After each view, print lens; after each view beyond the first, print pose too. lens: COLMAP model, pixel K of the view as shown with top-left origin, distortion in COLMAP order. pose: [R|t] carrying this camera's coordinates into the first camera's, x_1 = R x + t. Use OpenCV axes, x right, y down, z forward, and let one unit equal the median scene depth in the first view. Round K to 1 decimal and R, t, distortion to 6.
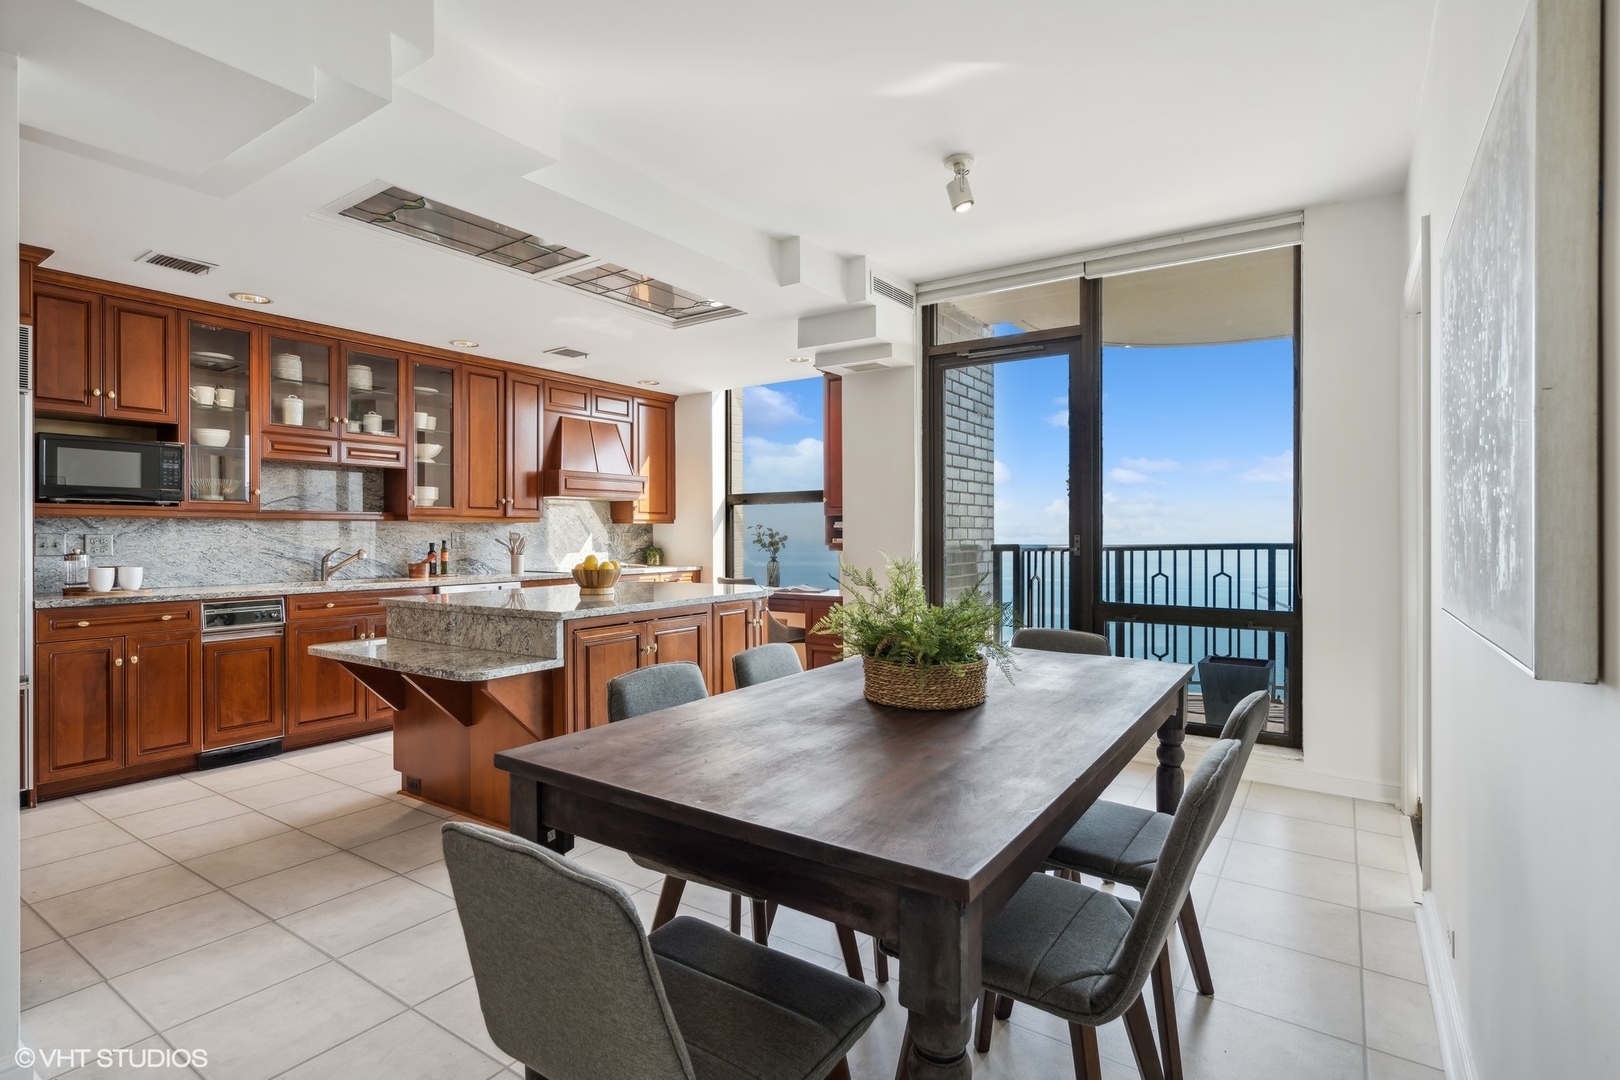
lens RADIAL K [[791.9, 0, 796.5], [0, 791.9, 540.6], [0, 0, 1]] dist [-0.002564, -0.000134]
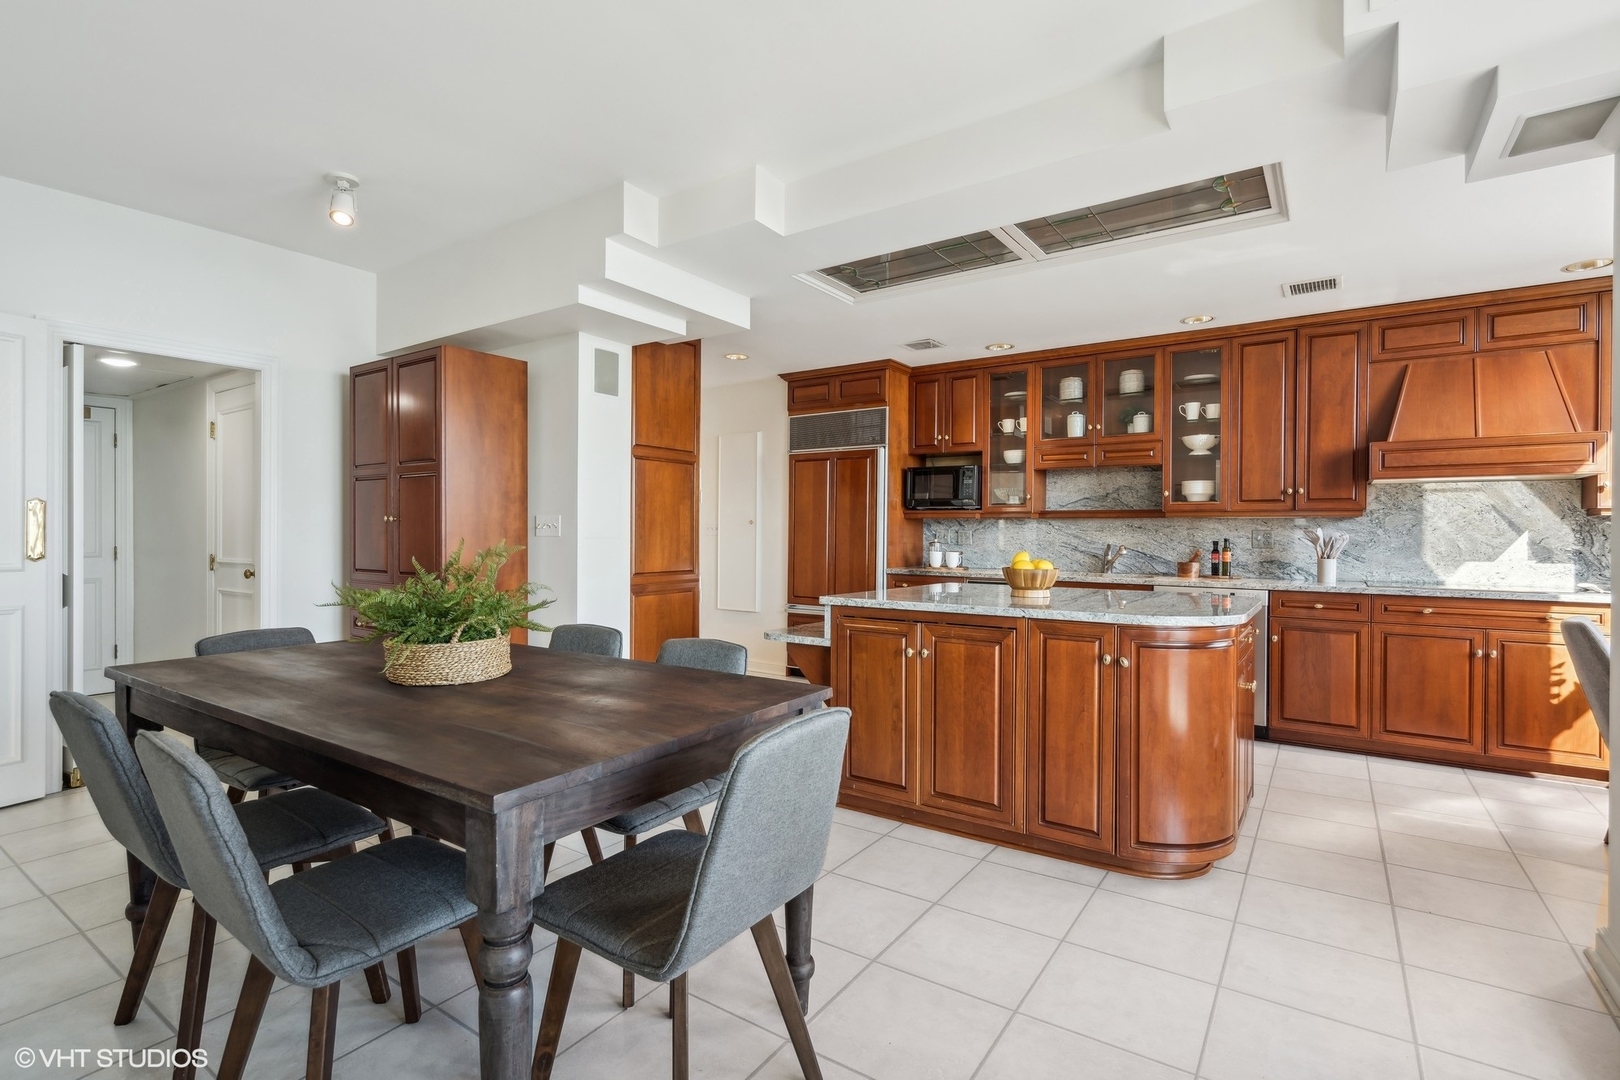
lens RADIAL K [[751.9, 0, 808.7], [0, 751.9, 537.2], [0, 0, 1]] dist [-0.012679, 0.001309]
pose [[-0.007146, 0.008871, -0.999935, 0.433075], [-0.015271, 0.999843, 0.008980, -0.002146], [0.999858, 0.015334, -0.007010, 0.561519]]
